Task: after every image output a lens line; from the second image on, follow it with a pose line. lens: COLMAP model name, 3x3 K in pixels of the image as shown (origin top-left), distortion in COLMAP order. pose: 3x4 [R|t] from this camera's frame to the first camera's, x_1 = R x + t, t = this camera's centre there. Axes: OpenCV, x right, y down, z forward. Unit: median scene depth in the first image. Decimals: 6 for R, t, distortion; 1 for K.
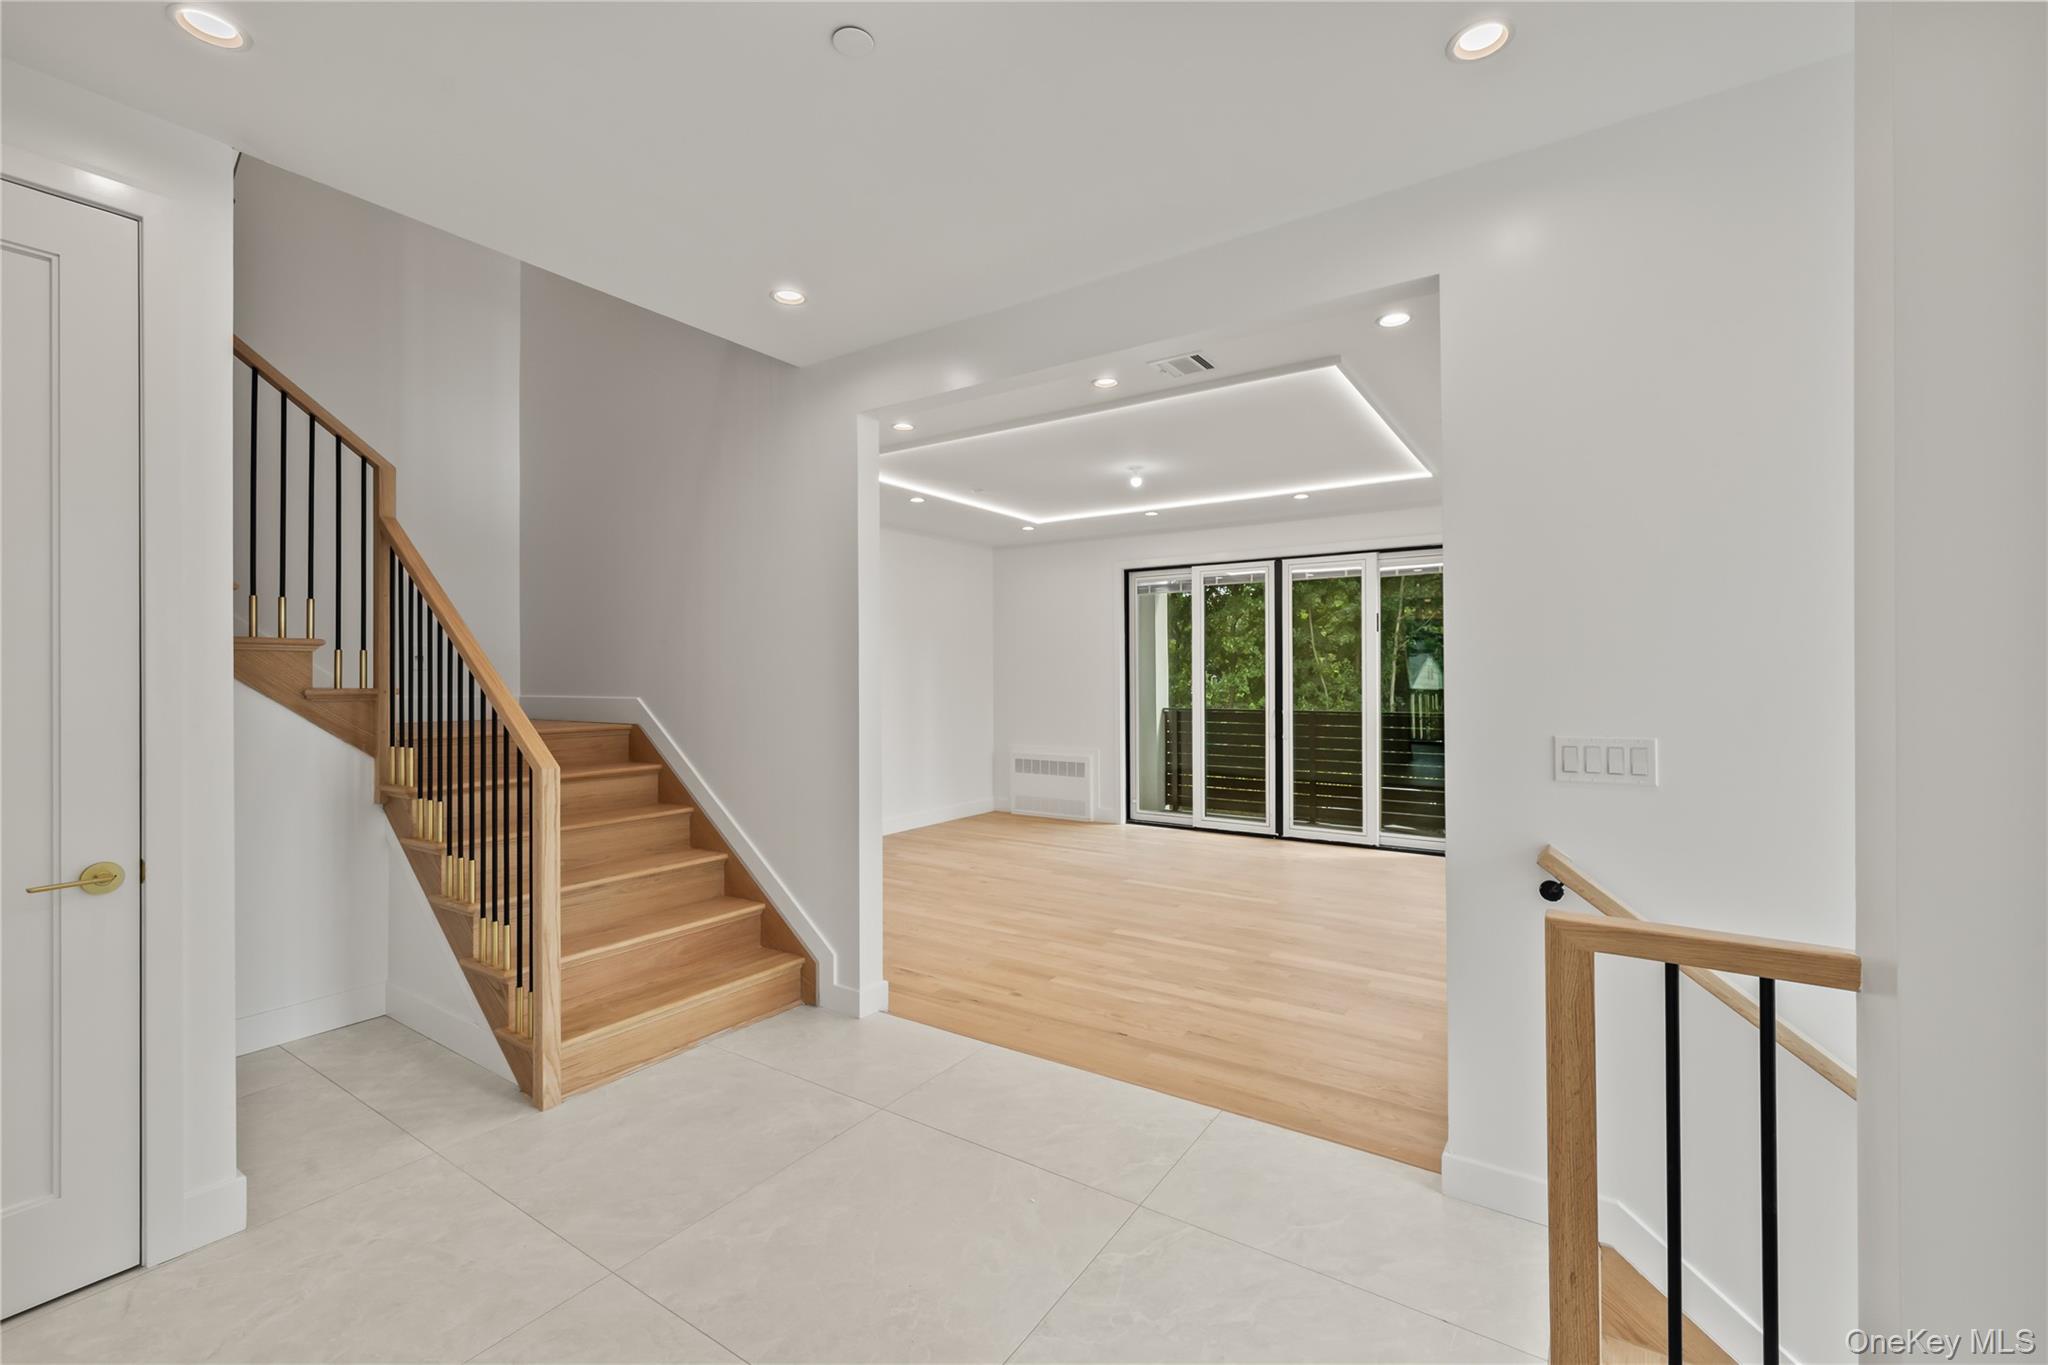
lens RADIAL K [[862.0, 0, 1012.8], [0, 862.0, 670.1], [0, 0, 1]] dist [0.002110, 0.000379]
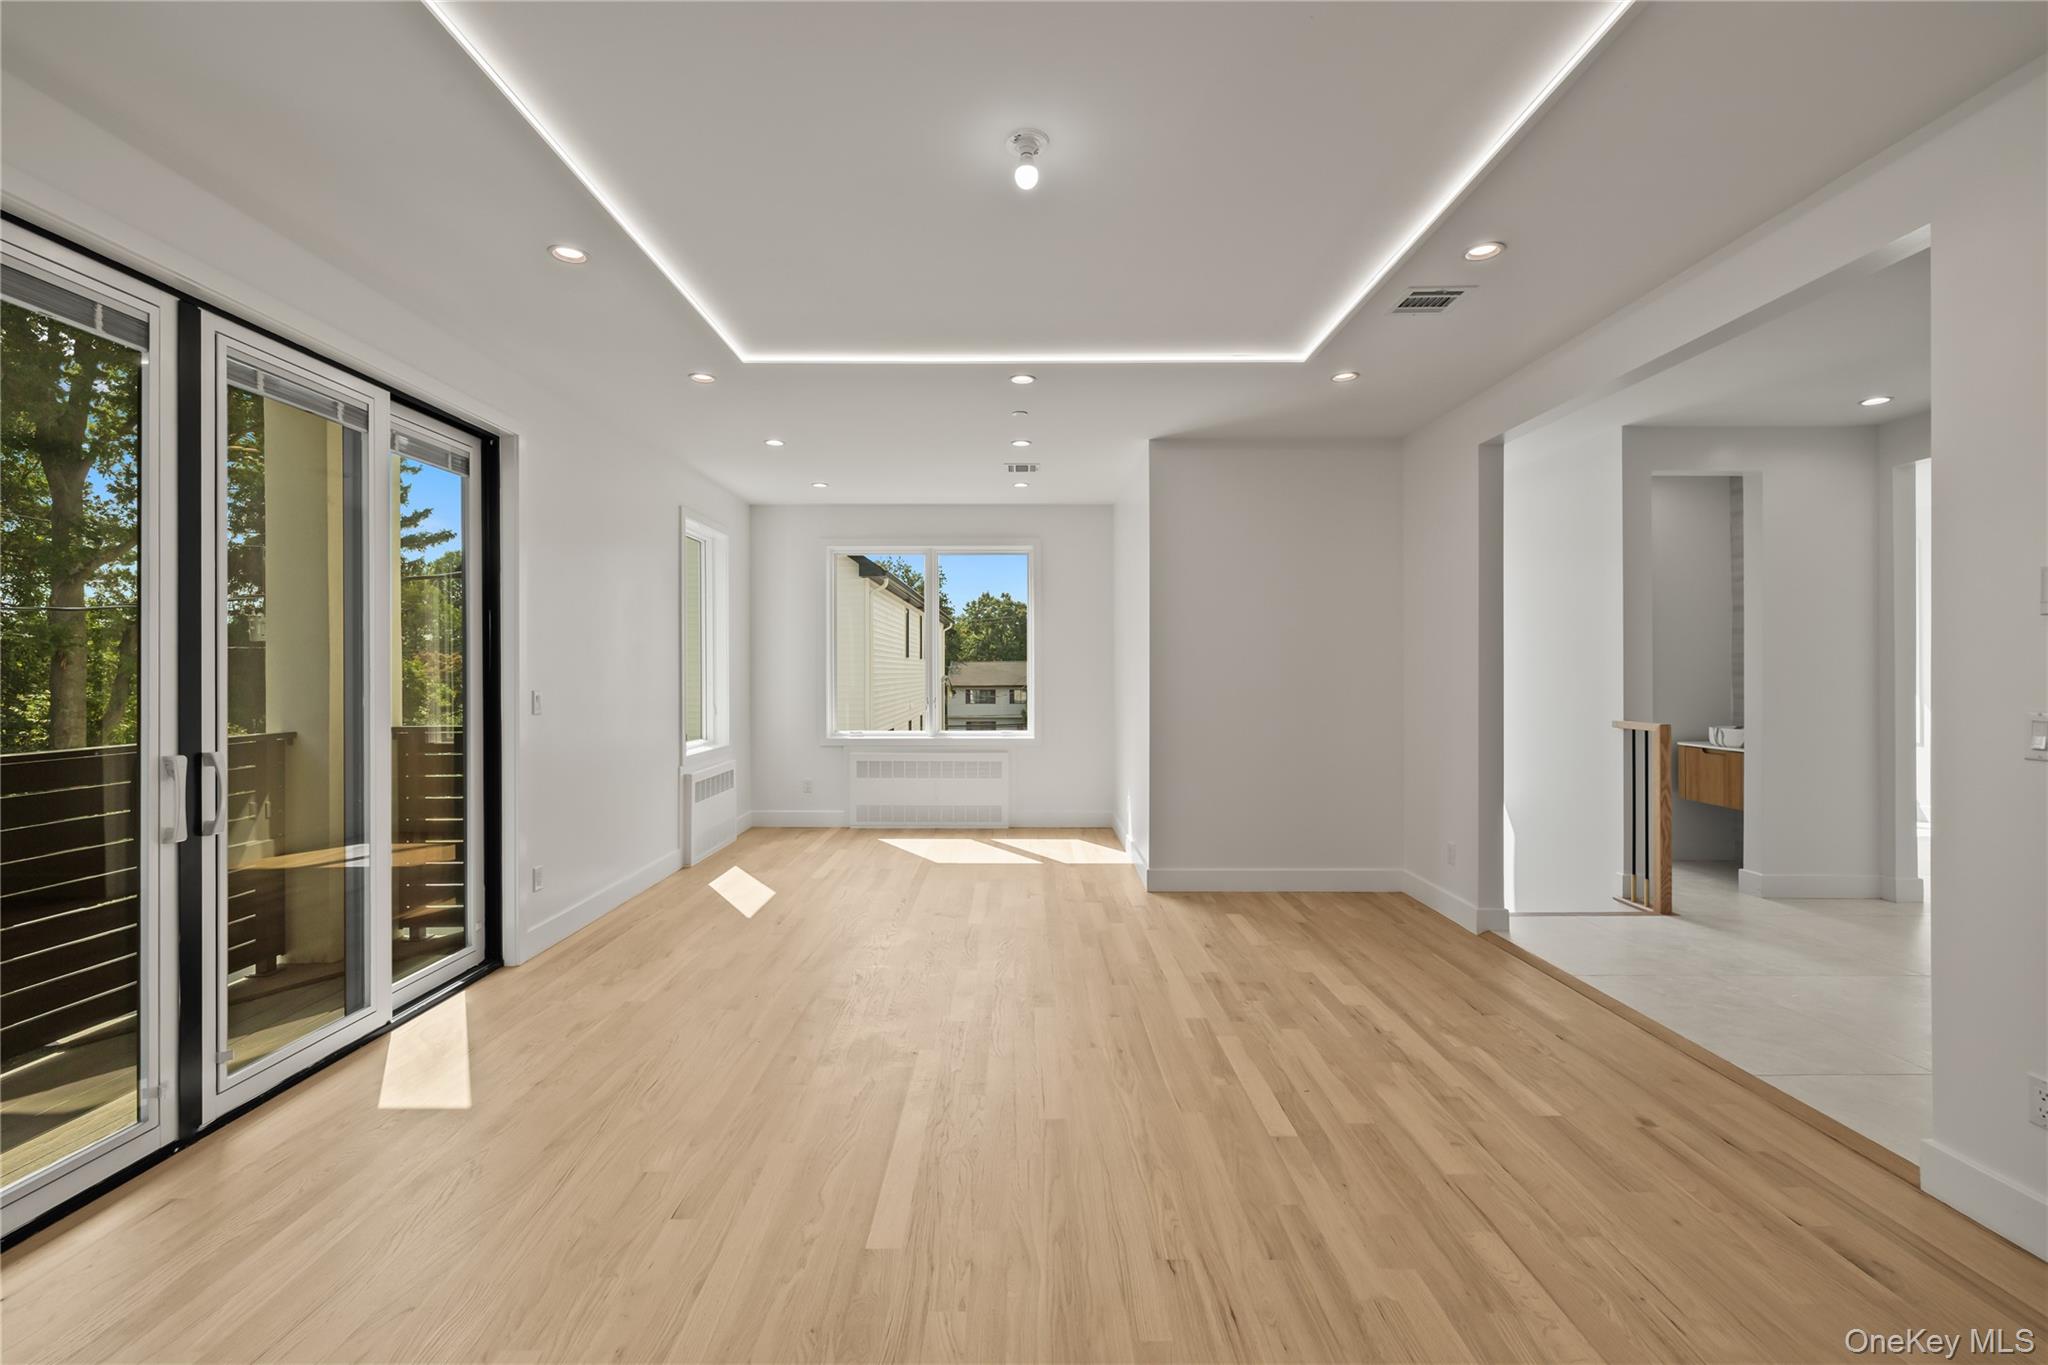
lens RADIAL K [[862.0, 0, 1012.8], [0, 862.0, 670.1], [0, 0, 1]] dist [0.002110, 0.000379]
pose [[-0.561659, 0.004844, 0.827355, -0.244206], [-0.001764, 0.999974, -0.007052, 0.027300], [-0.827367, -0.005420, -0.561636, 1.571756]]
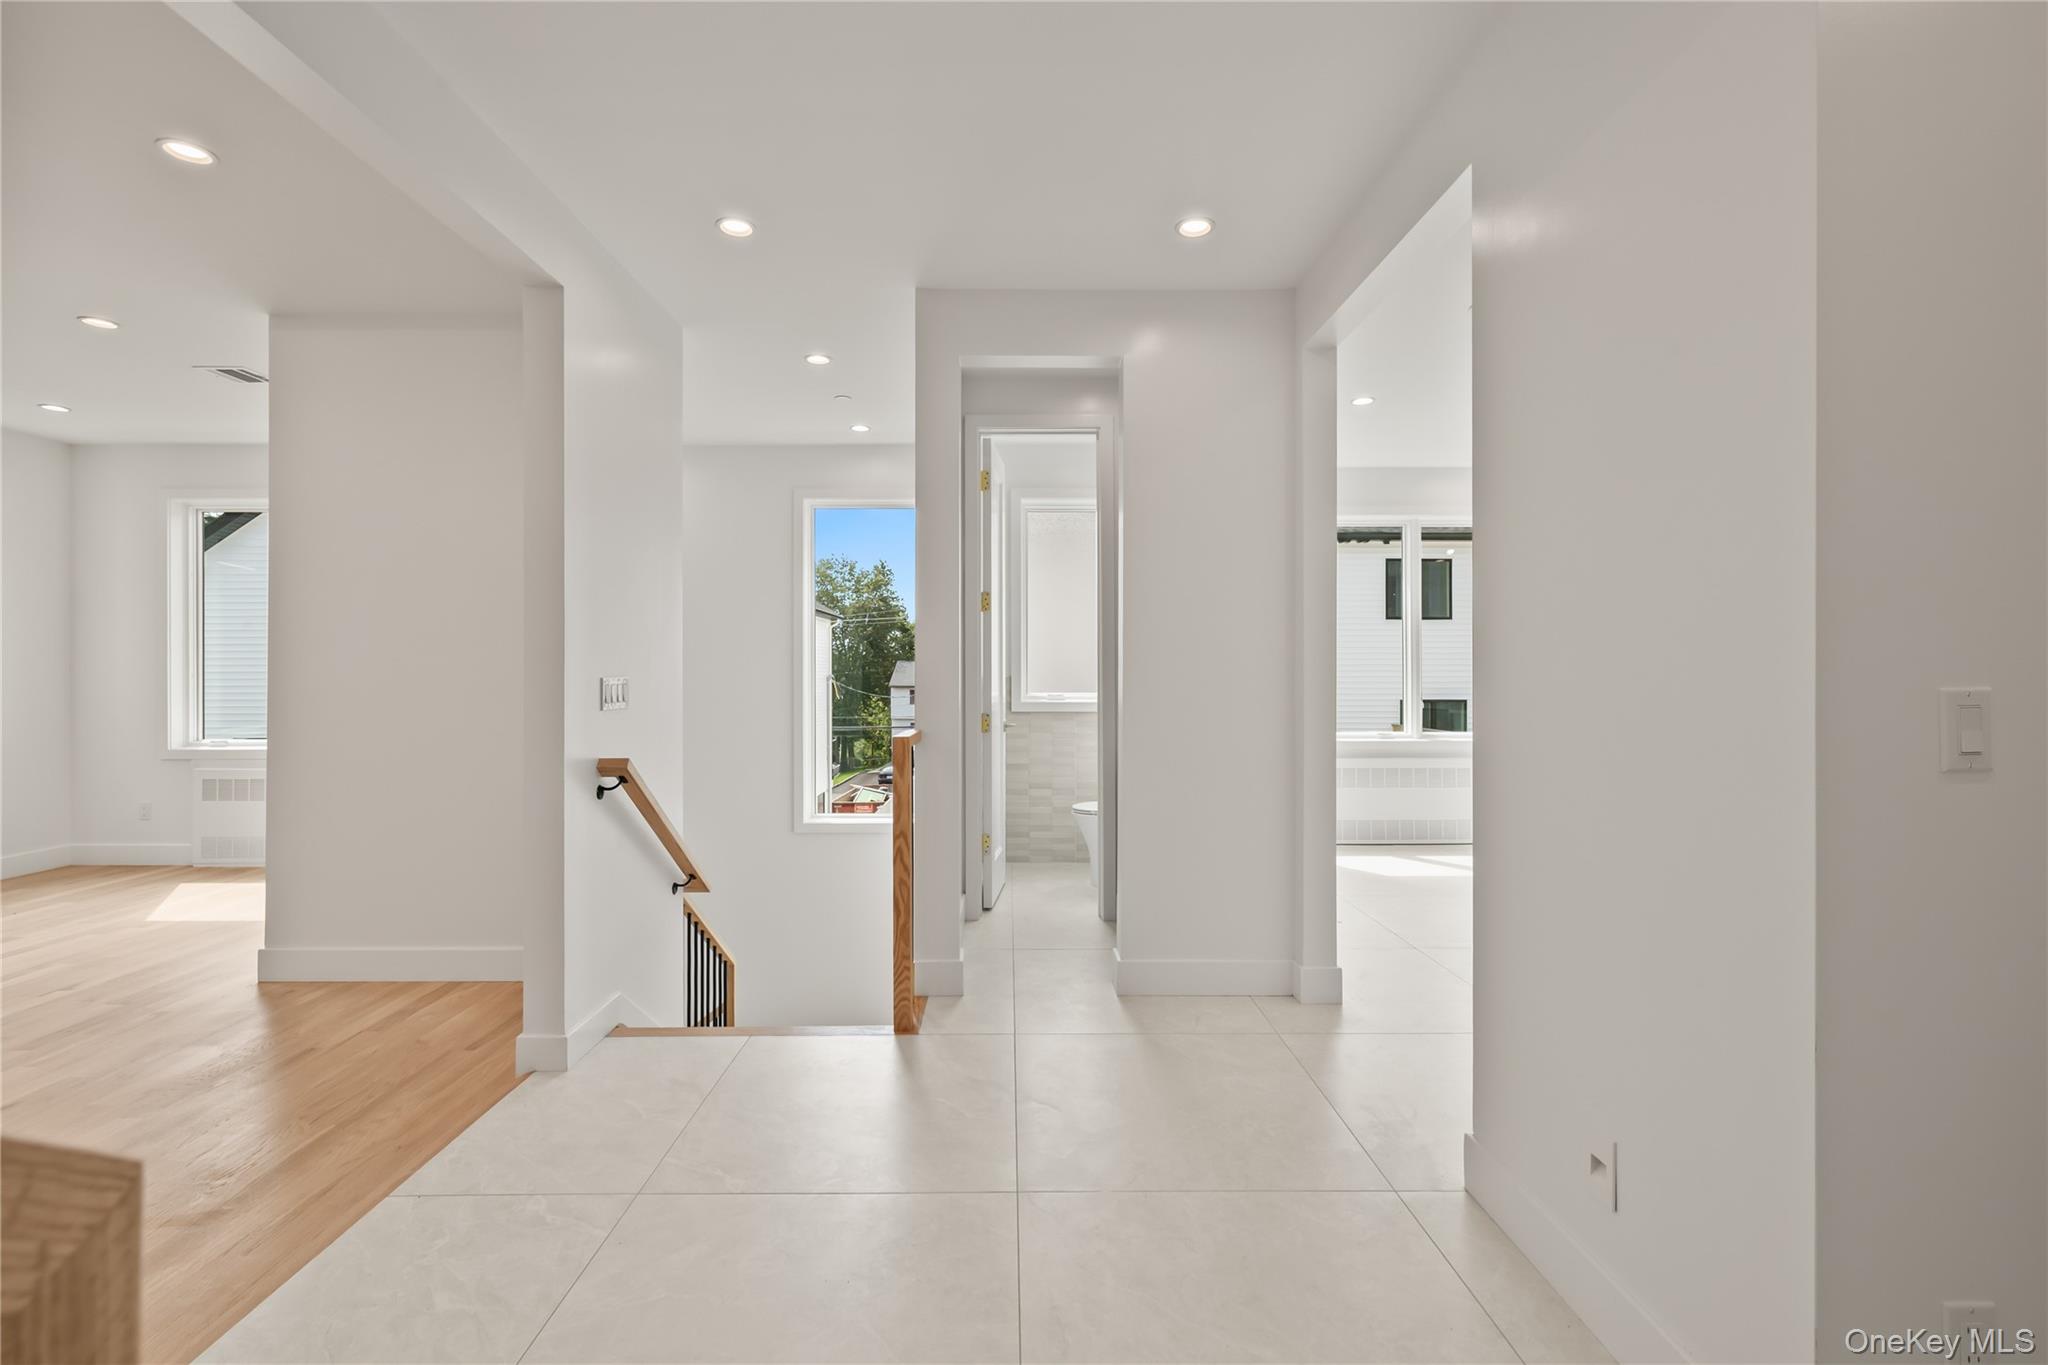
lens RADIAL K [[862.0, 0, 1012.8], [0, 862.0, 670.1], [0, 0, 1]] dist [0.002110, 0.000379]
pose [[-0.563966, 0.004777, 0.825784, -0.433276], [-0.001735, 0.999974, -0.006970, 0.036853], [-0.825796, -0.005363, -0.563943, 0.617028]]
